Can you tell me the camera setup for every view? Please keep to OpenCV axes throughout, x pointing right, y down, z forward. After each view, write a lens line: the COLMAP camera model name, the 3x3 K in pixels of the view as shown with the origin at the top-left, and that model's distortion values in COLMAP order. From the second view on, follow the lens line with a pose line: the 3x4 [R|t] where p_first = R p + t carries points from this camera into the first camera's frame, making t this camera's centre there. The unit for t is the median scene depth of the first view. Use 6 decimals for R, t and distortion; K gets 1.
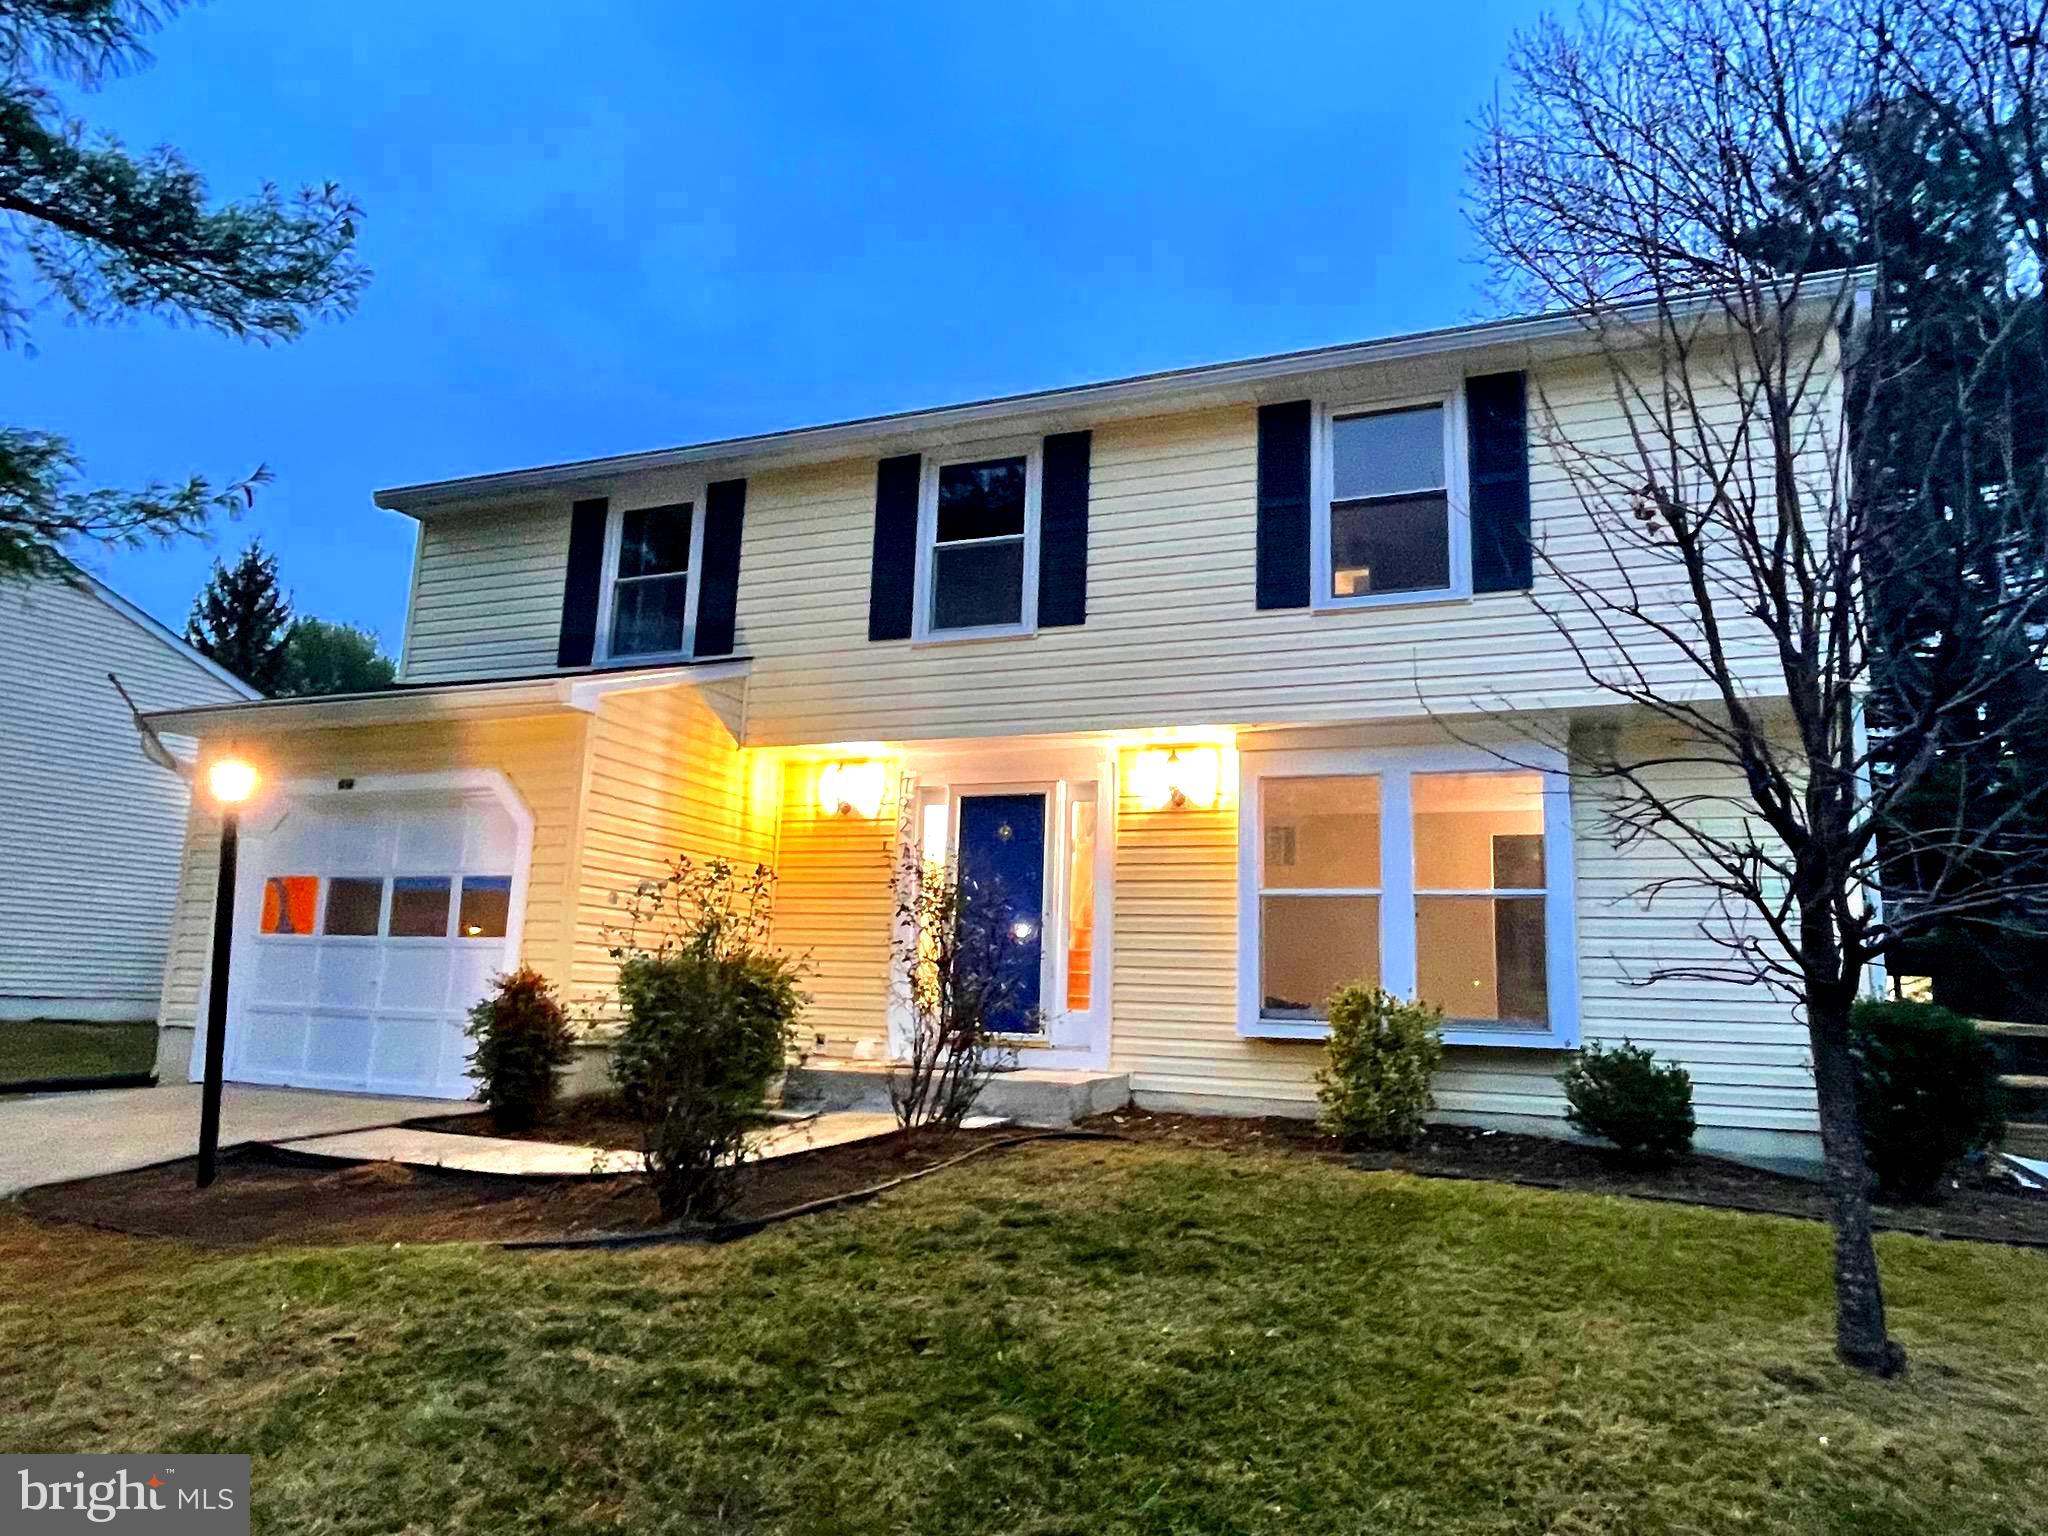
lens RADIAL K [[1322.4, 0, 1014.6], [0, 1322.4, 763.7], [0, 0, 1]] dist [0.000337, -0.007082]
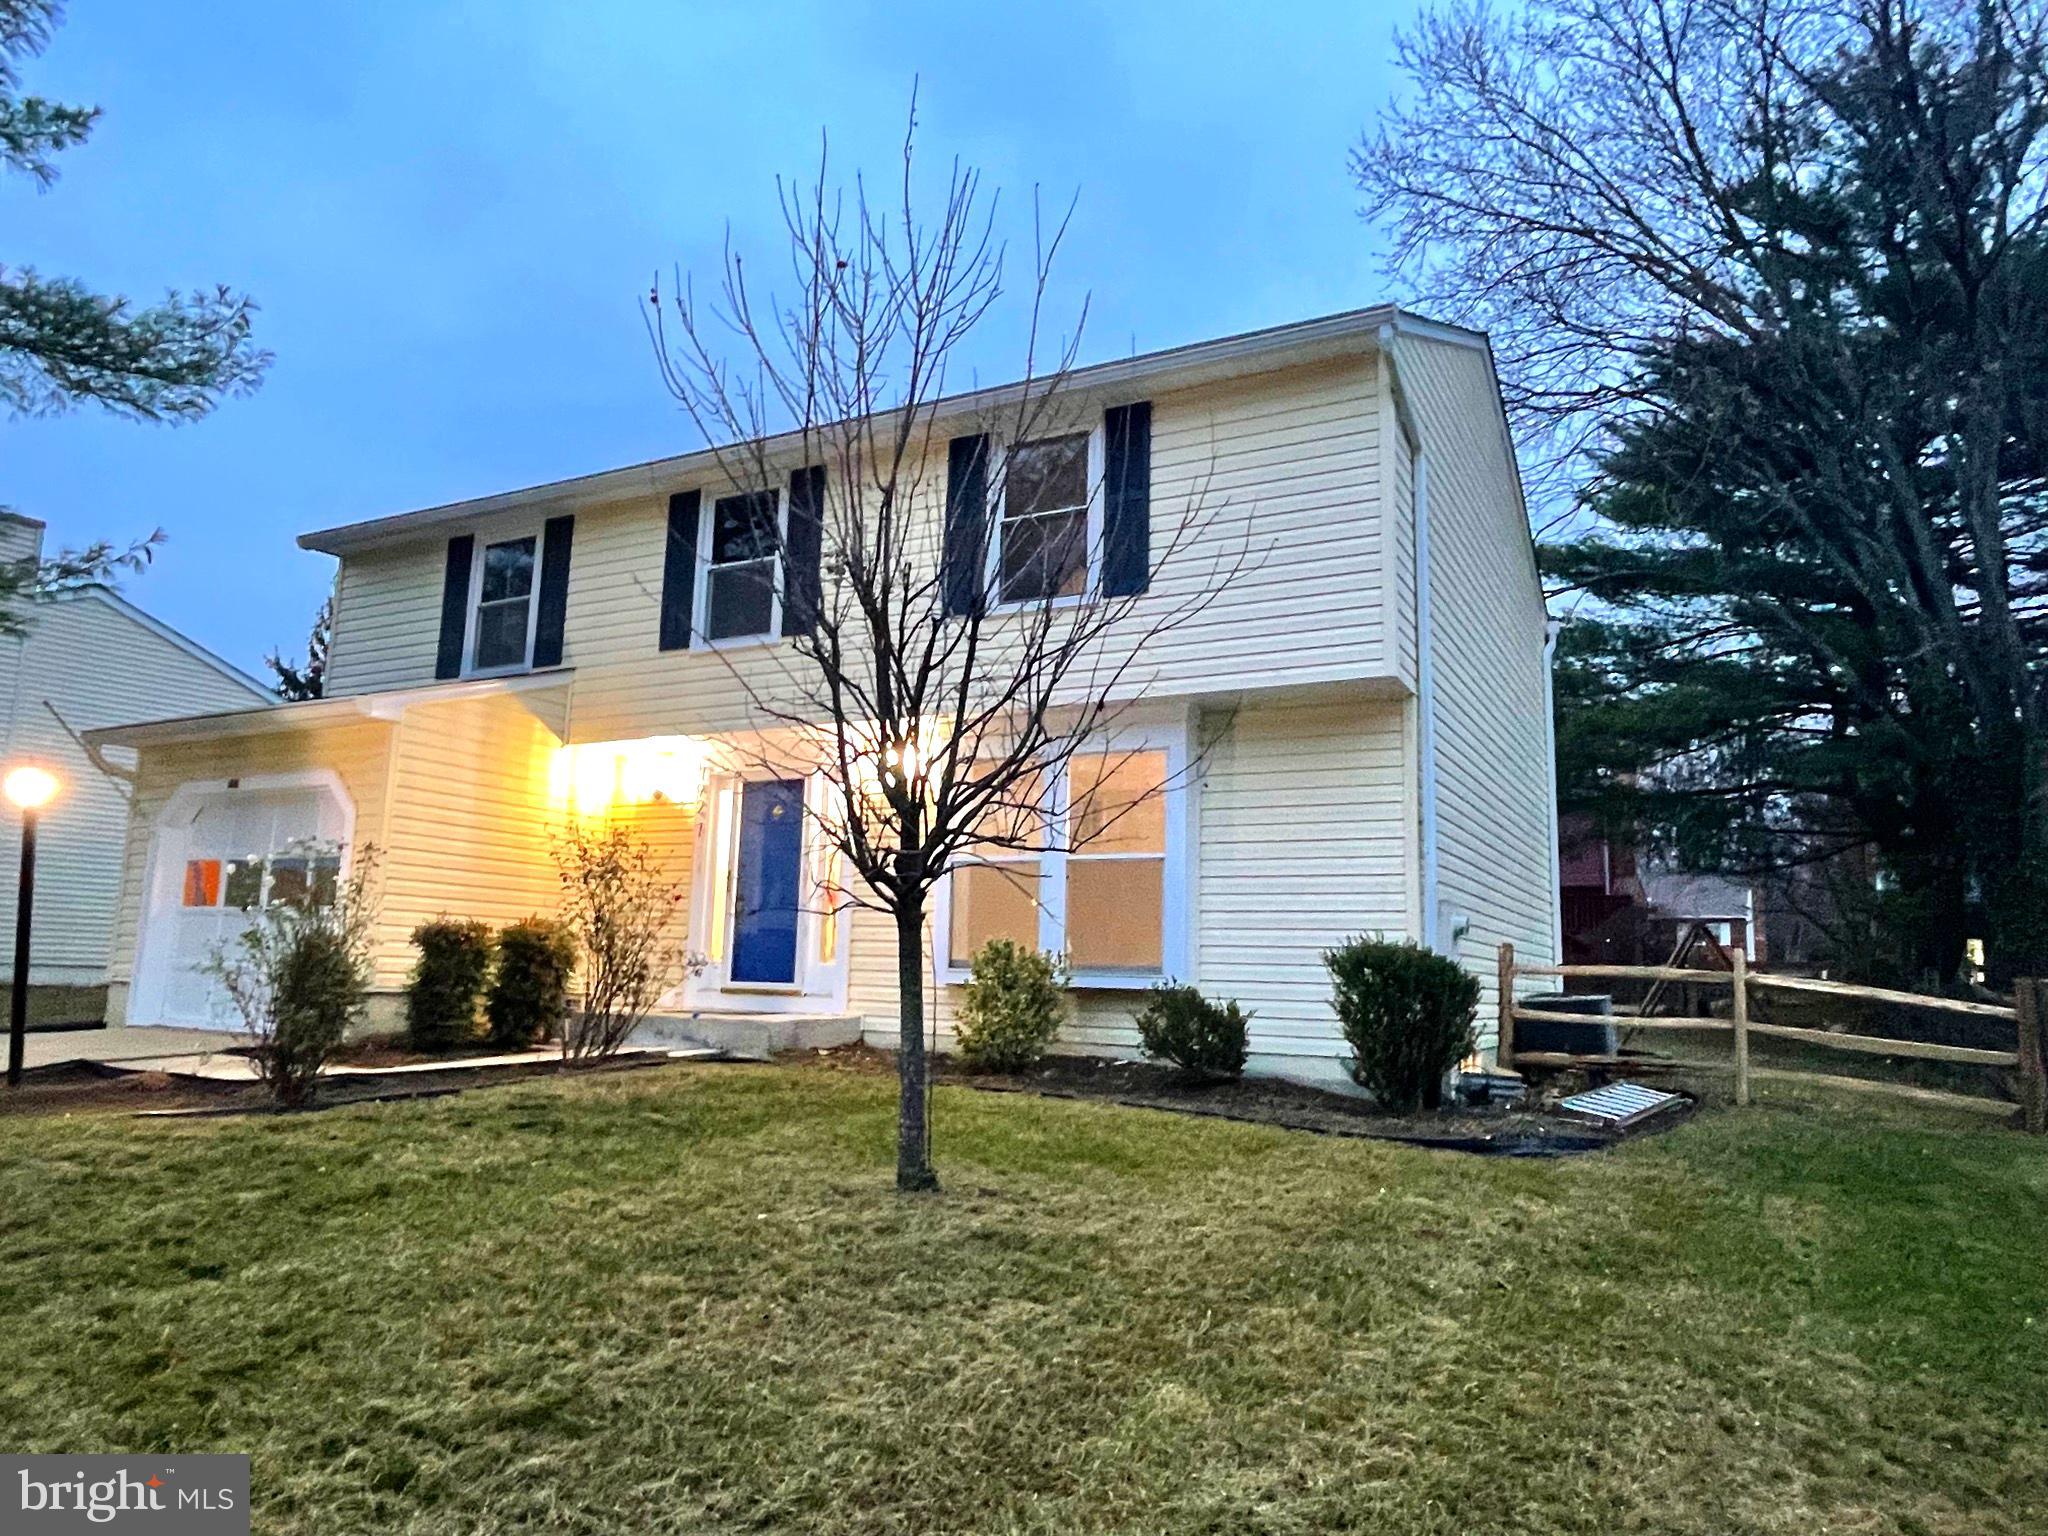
lens RADIAL K [[1322.4, 0, 1016.4], [0, 1322.4, 767.6], [0, 0, 1]] dist [0.000337, -0.007082]
pose [[0.993680, -0.024214, -0.109606, 0.365995], [0.026439, 0.999472, 0.018891, -0.004173], [0.109091, -0.021669, 0.993796, -0.146919]]
